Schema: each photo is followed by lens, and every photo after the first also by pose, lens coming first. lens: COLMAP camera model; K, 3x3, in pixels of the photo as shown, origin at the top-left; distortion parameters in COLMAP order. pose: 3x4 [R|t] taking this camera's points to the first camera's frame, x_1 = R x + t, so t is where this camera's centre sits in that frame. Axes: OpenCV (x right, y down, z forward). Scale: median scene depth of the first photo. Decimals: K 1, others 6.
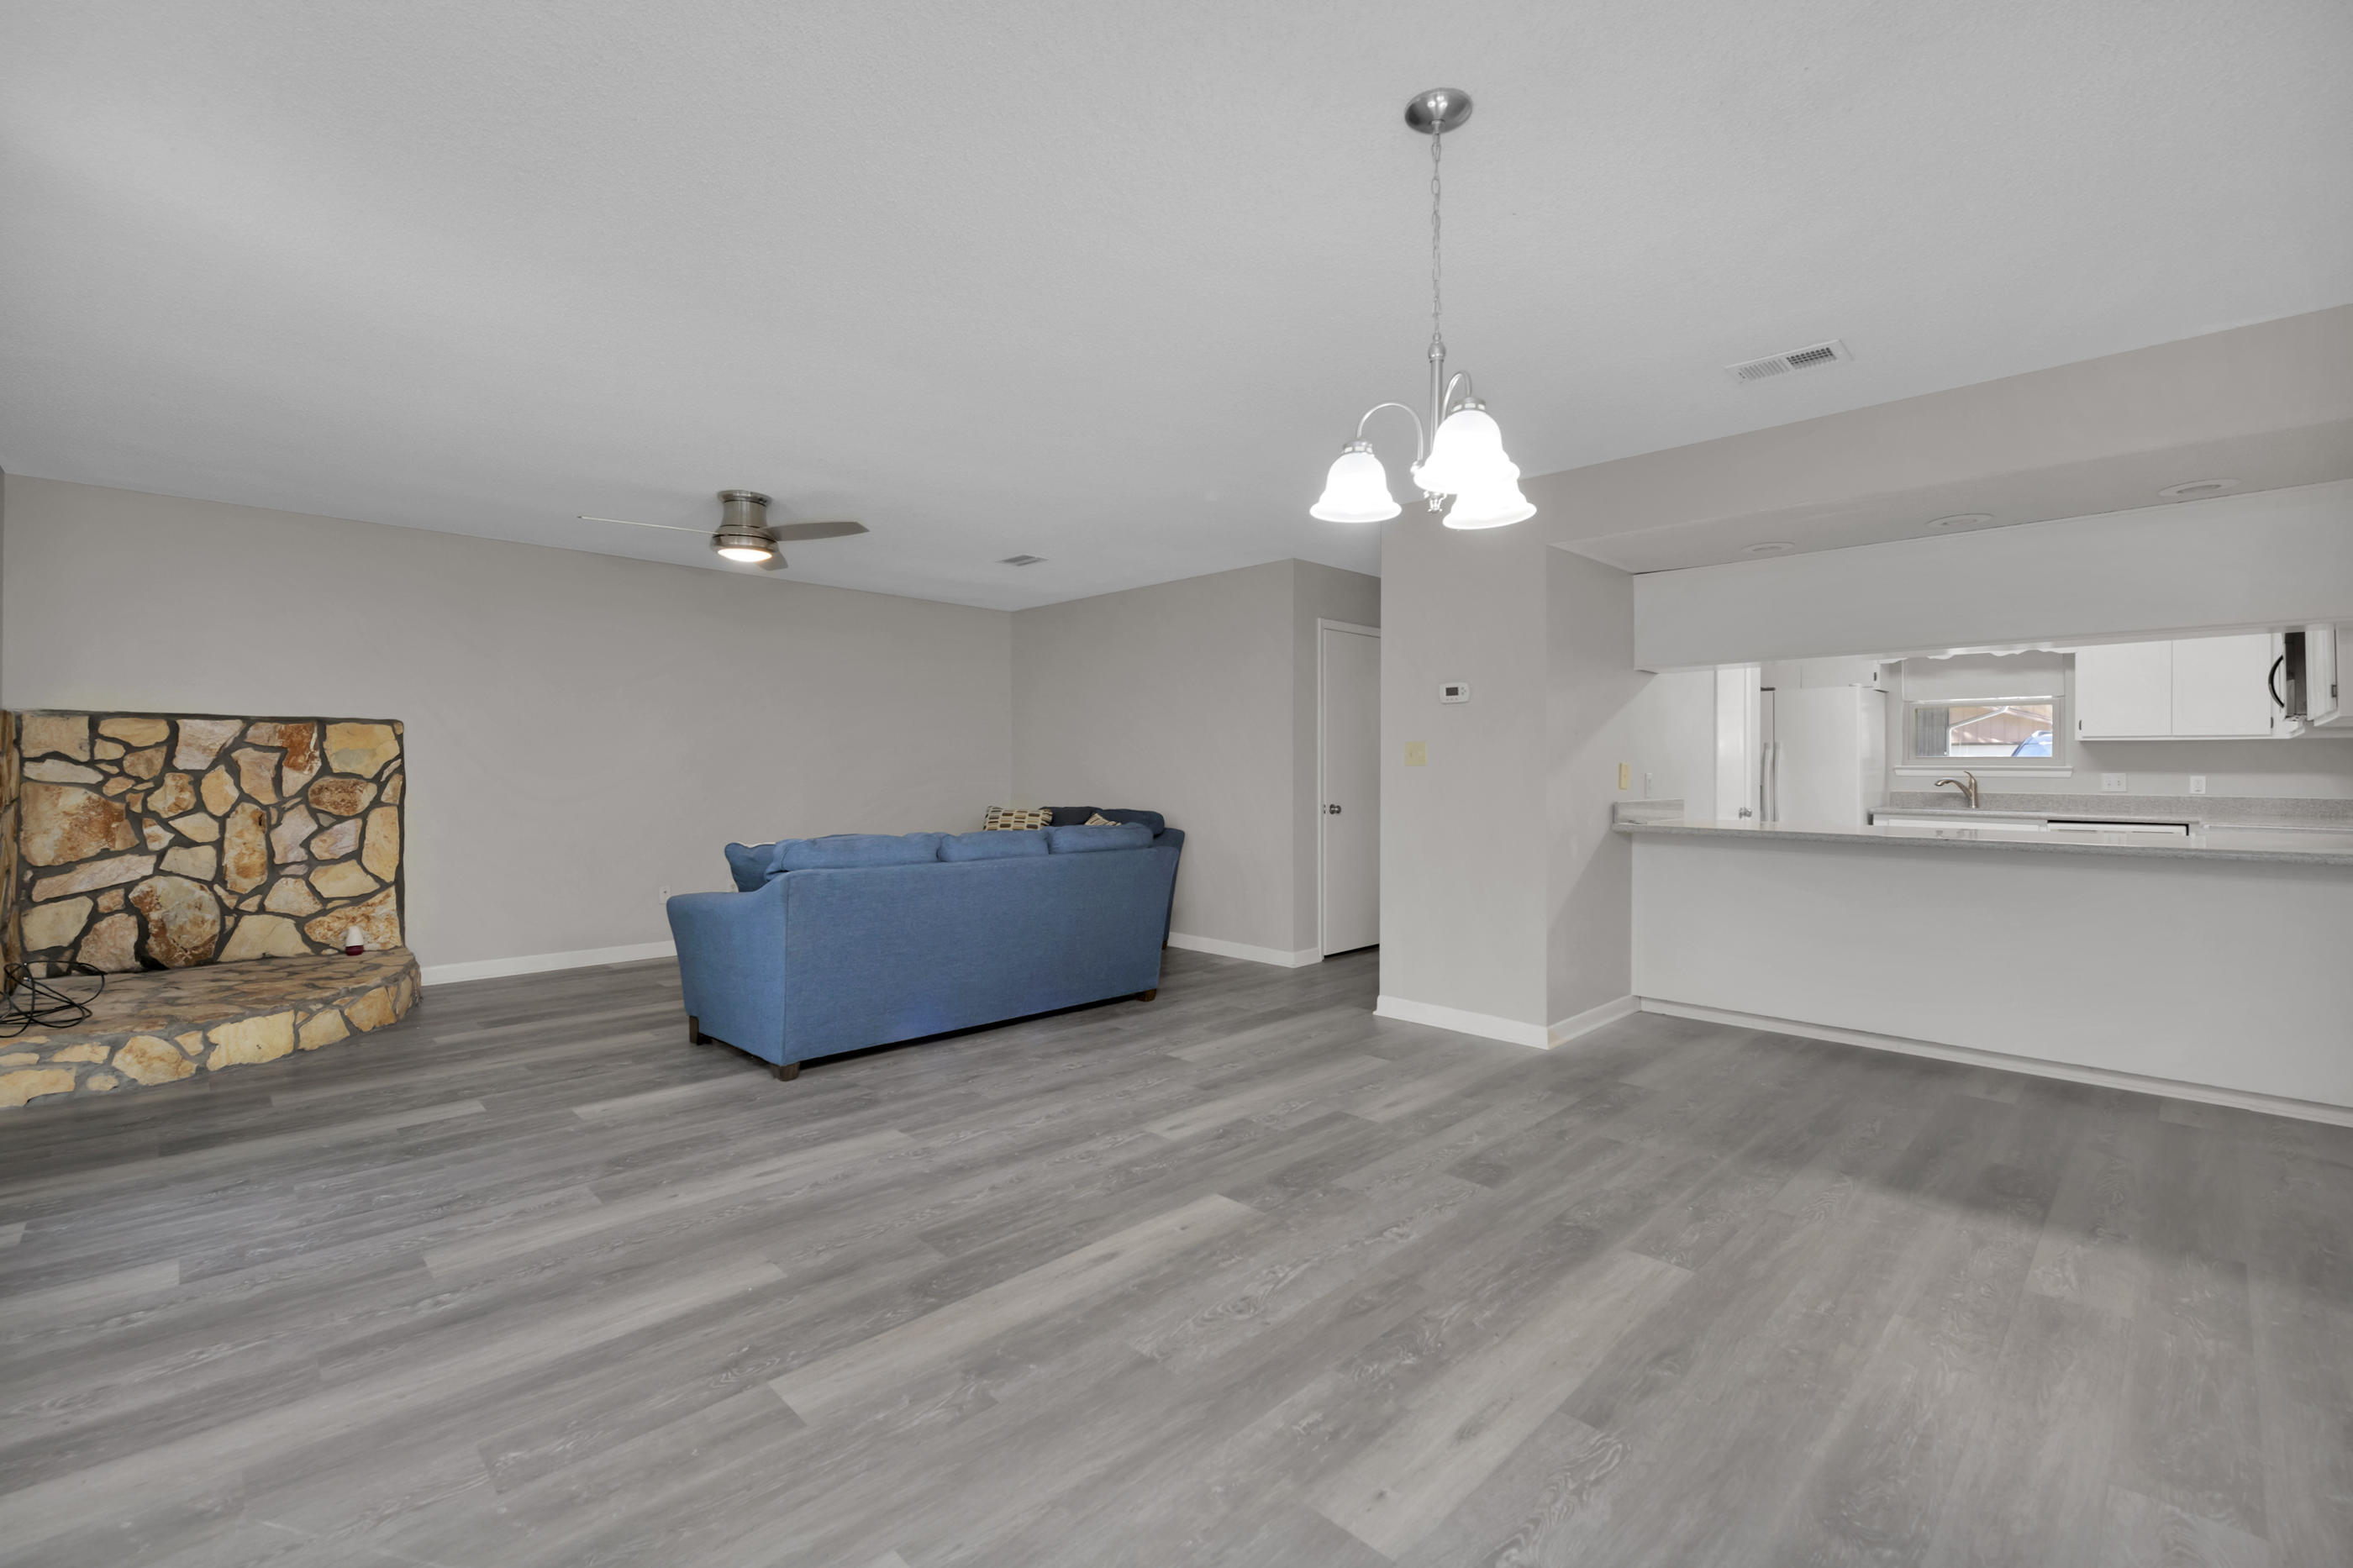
lens RADIAL K [[1039.1, 0, 1176.5], [0, 1039.1, 784.0], [0, 0, 1]] dist [0.004380, 0.000195]
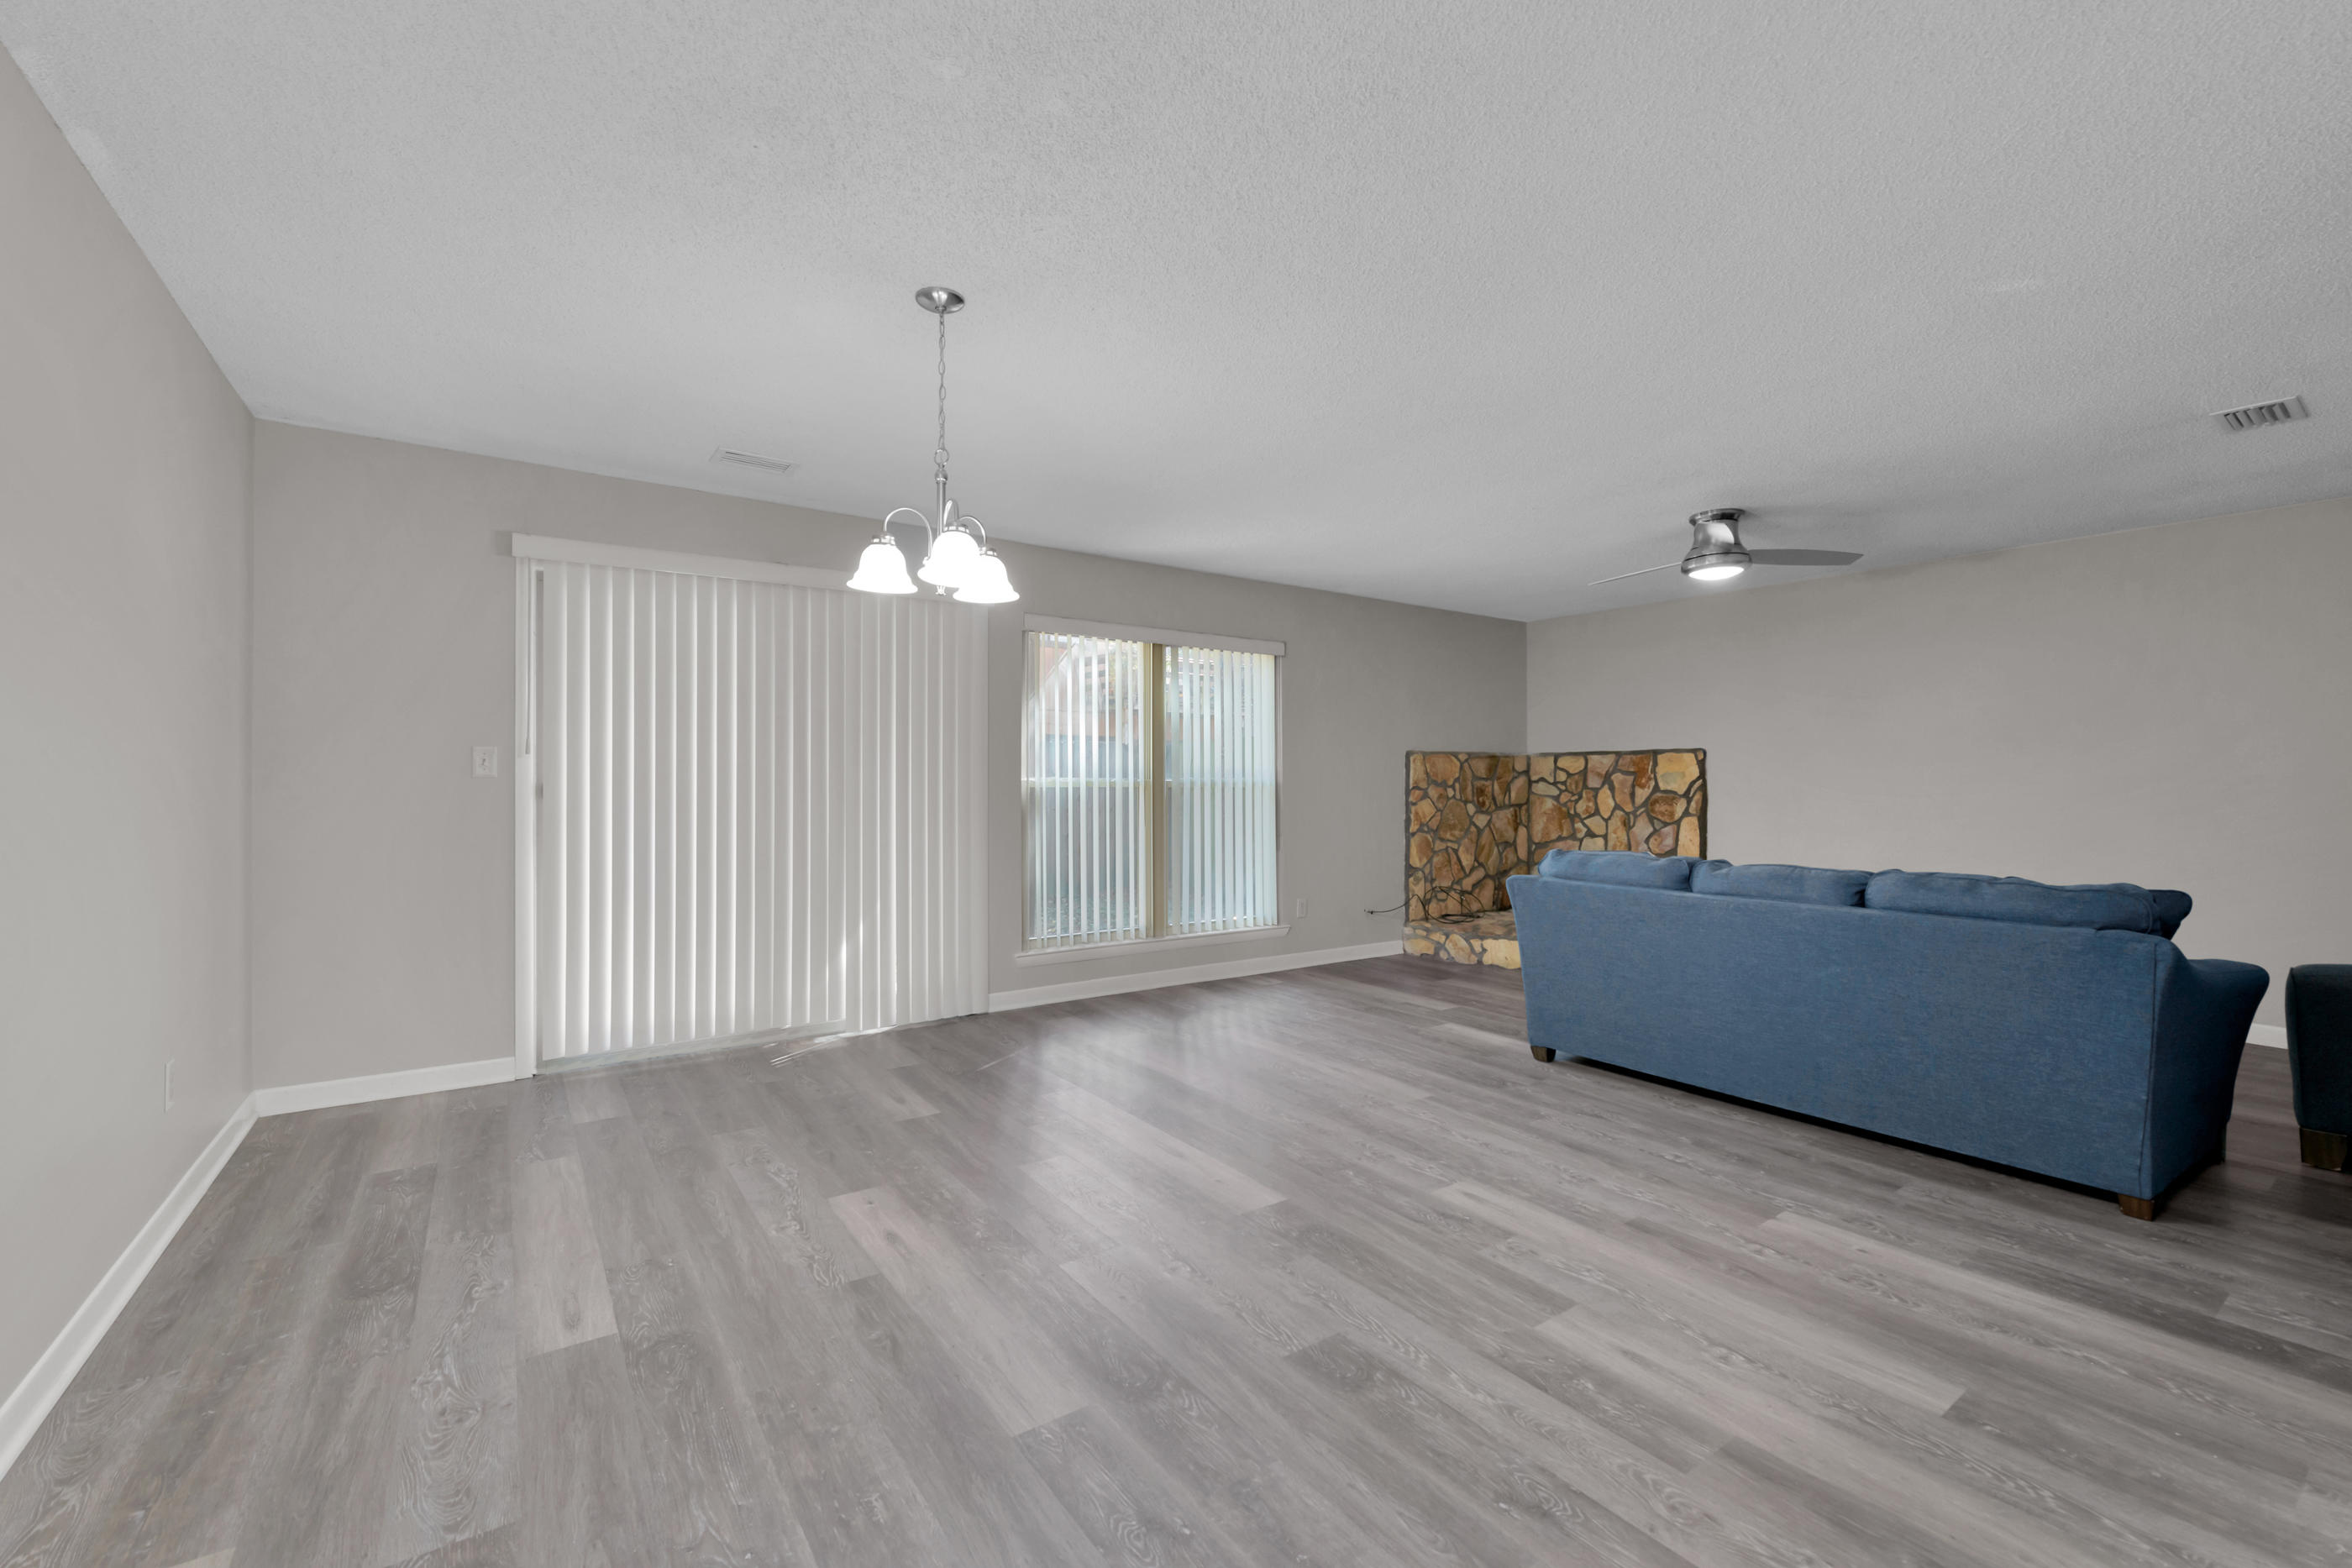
lens RADIAL K [[1038.6, 0, 1176.0], [0, 1038.6, 784.0], [0, 0, 1]] dist [0.004380, 0.000195]
pose [[-0.212566, -0.005906, -0.977129, 0.723057], [-0.018429, 0.999828, -0.002034, -0.004698], [0.976973, 0.017575, -0.212639, 0.755134]]
